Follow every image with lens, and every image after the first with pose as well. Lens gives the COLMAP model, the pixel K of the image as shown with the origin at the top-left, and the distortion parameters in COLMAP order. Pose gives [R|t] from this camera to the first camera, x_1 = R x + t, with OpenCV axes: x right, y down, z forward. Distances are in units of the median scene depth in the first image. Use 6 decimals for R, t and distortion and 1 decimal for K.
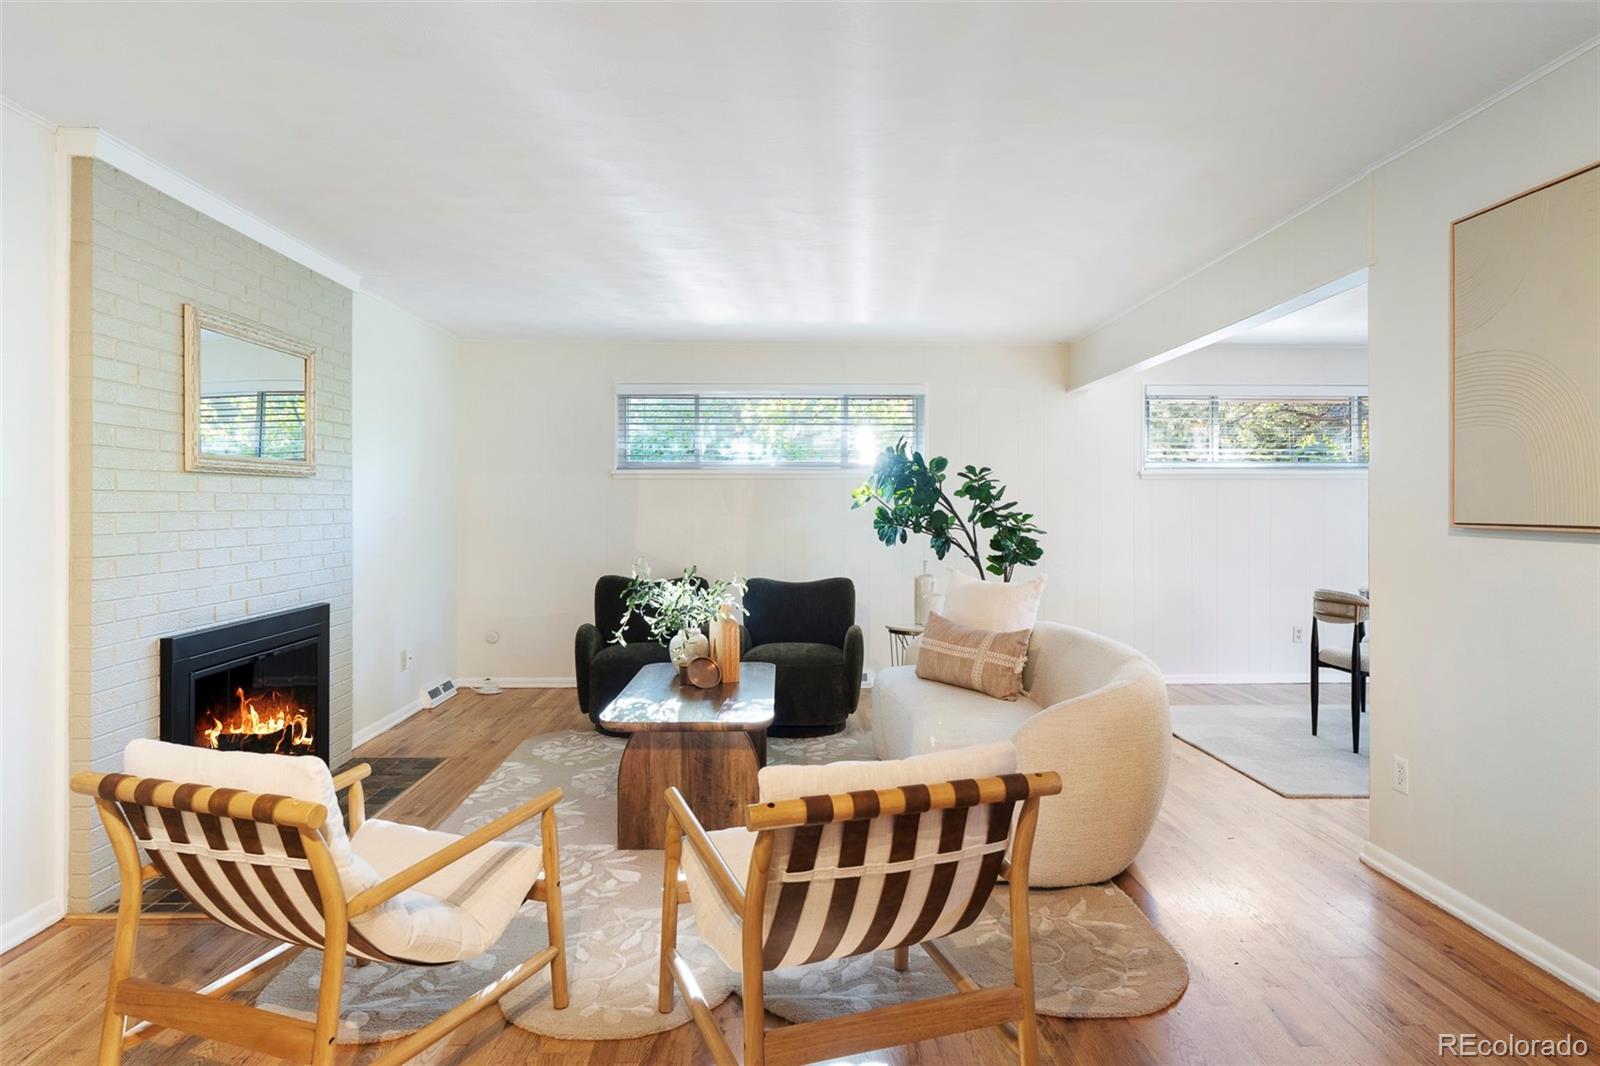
lens RADIAL K [[929.0, 0, 804.6], [0, 929.0, 516.8], [0, 0, 1]] dist [-0.013367, 0.002477]
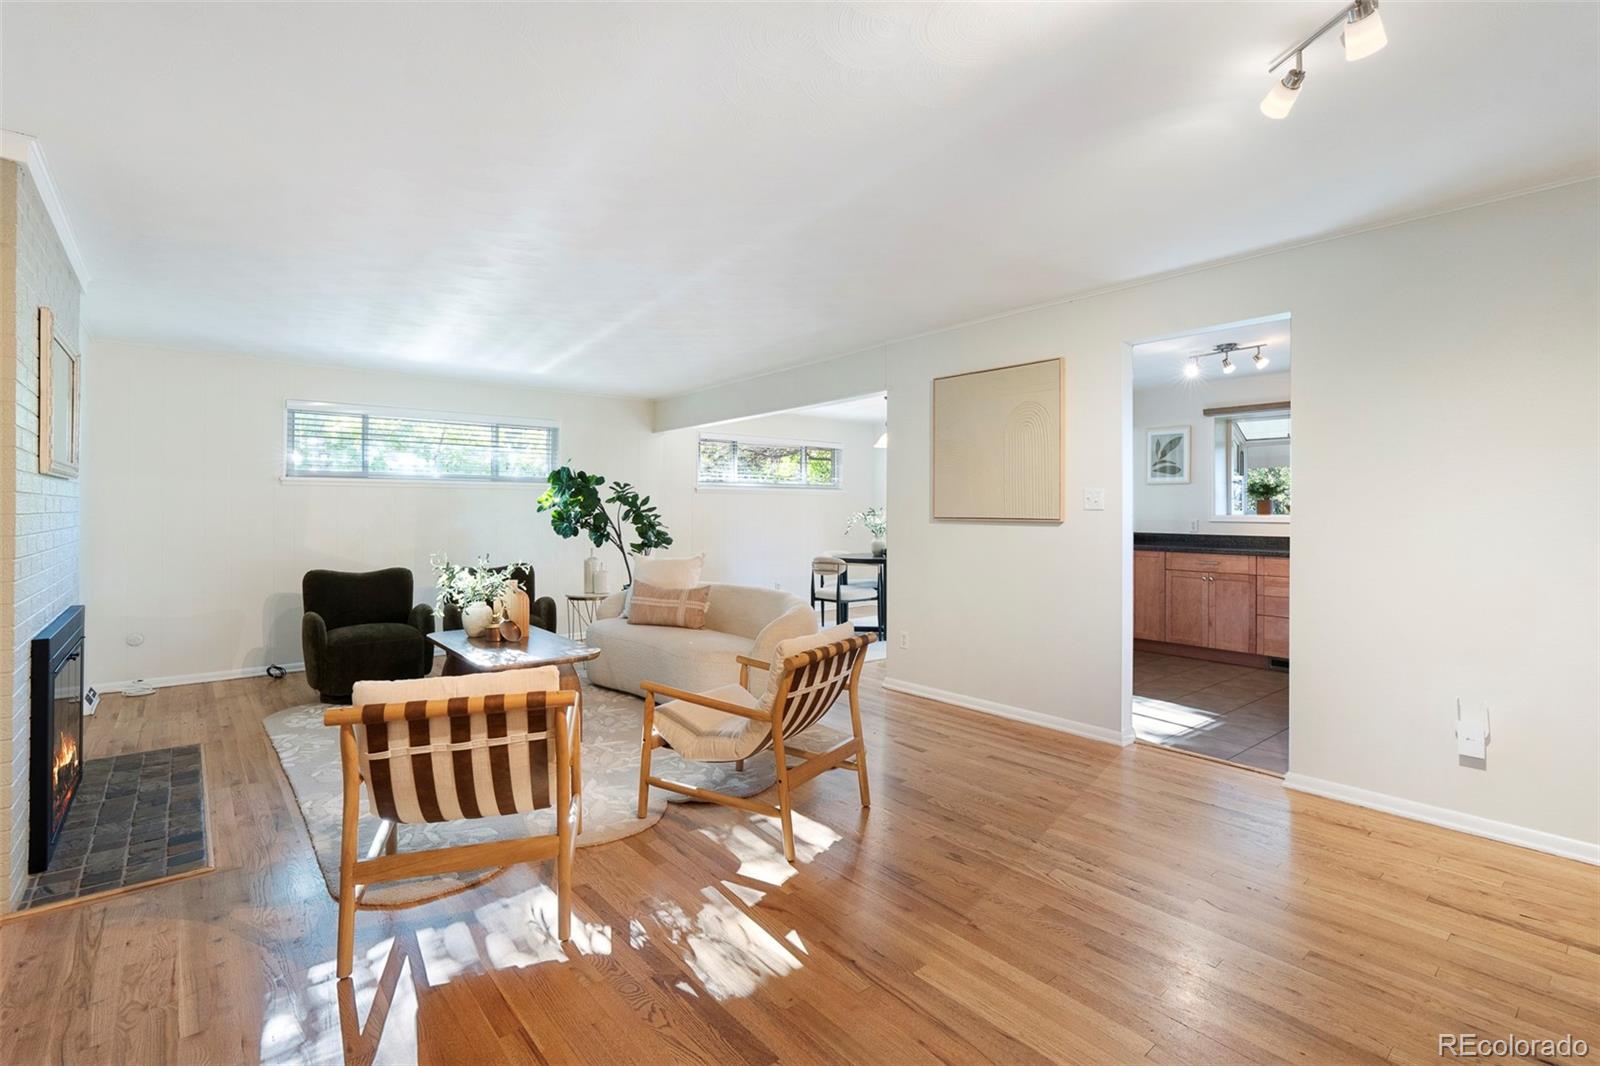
lens RADIAL K [[745.9, 0, 793.6], [0, 745.9, 516.8], [0, 0, 1]] dist [-0.004152, 0.000114]
pose [[0.790430, -0.003873, 0.612541, -0.337392], [0.005175, 0.999987, -0.000355, 0.001433], [-0.612531, 0.003450, 0.790439, -0.095153]]
